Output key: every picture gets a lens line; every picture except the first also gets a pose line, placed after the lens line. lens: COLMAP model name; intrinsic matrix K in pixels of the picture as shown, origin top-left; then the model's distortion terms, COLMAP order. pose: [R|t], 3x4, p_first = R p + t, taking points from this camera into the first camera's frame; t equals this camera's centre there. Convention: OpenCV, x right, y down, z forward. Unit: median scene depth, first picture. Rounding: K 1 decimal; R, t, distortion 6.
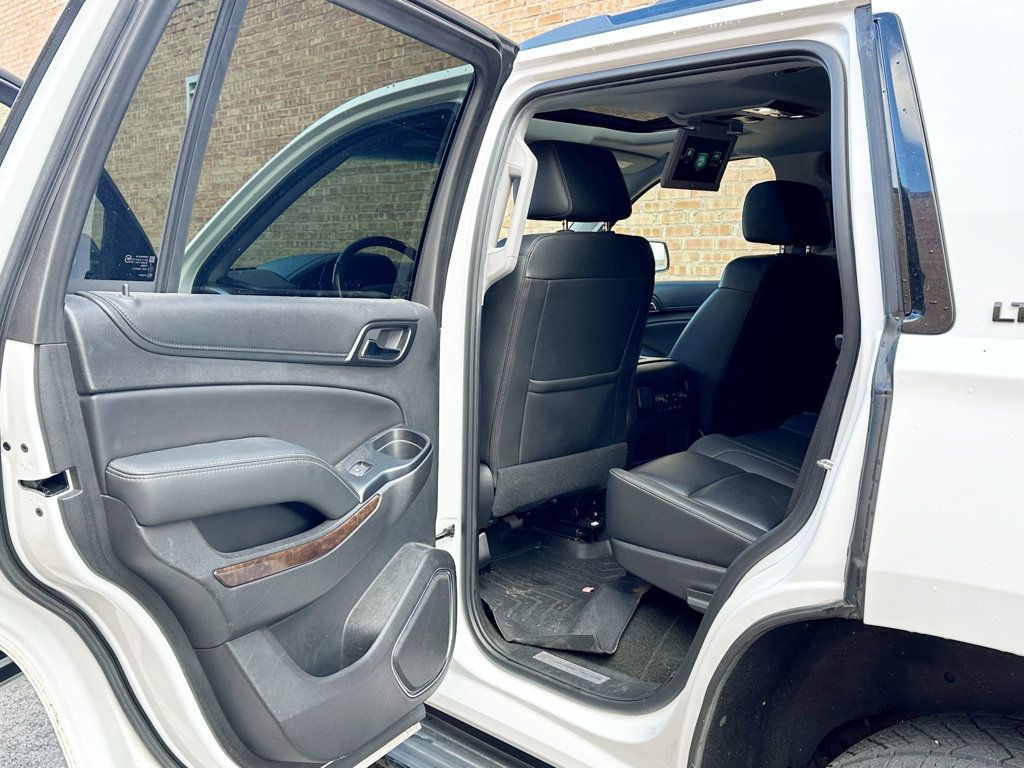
lens RADIAL K [[961.7, 0, 511.6], [0, 961.7, 391.2], [0, 0, 1]] dist [0.064619, 0.000000]
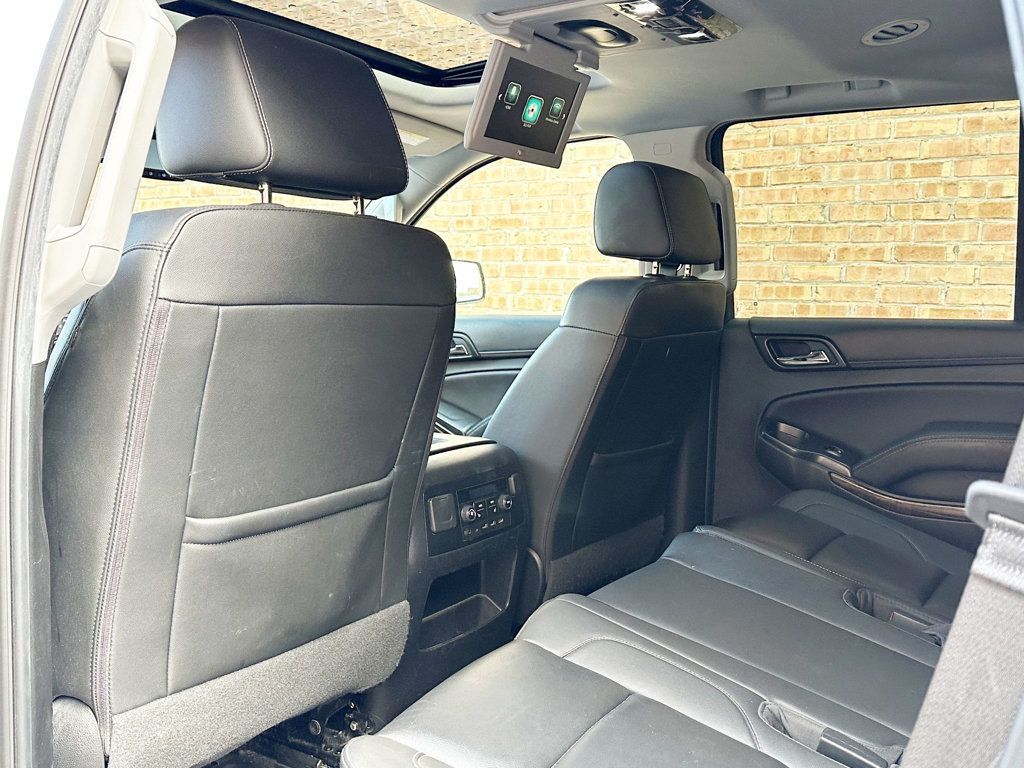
lens RADIAL K [[961.7, 0, 512.8], [0, 961.7, 386.8], [0, 0, 1]] dist [0.064619, 0.000000]
pose [[0.982718, -0.002014, 0.185098, 0.071607], [0.009324, 0.999210, -0.038632, -0.045917], [-0.184874, 0.039690, 0.981960, 0.412331]]
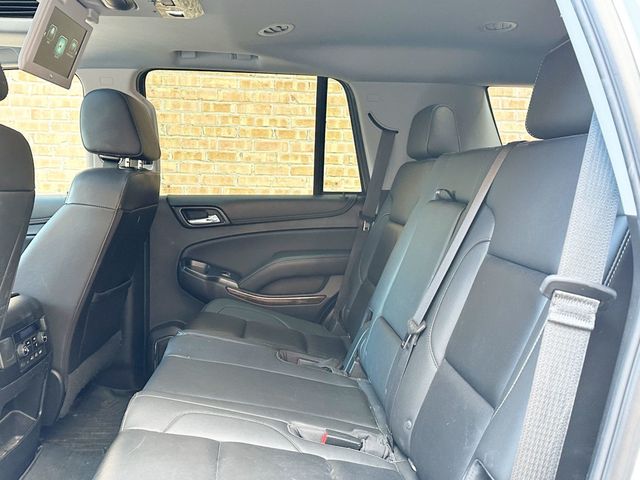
lens RADIAL K [[601.1, 0, 324.5], [0, 601.1, 247.2], [0, 0, 1]] dist [0.064619, 0.000000]
pose [[0.659856, -0.073623, 0.747776, -0.045485], [0.094678, 0.995403, 0.014457, -0.057424], [-0.745403, 0.061259, 0.663793, 0.491085]]
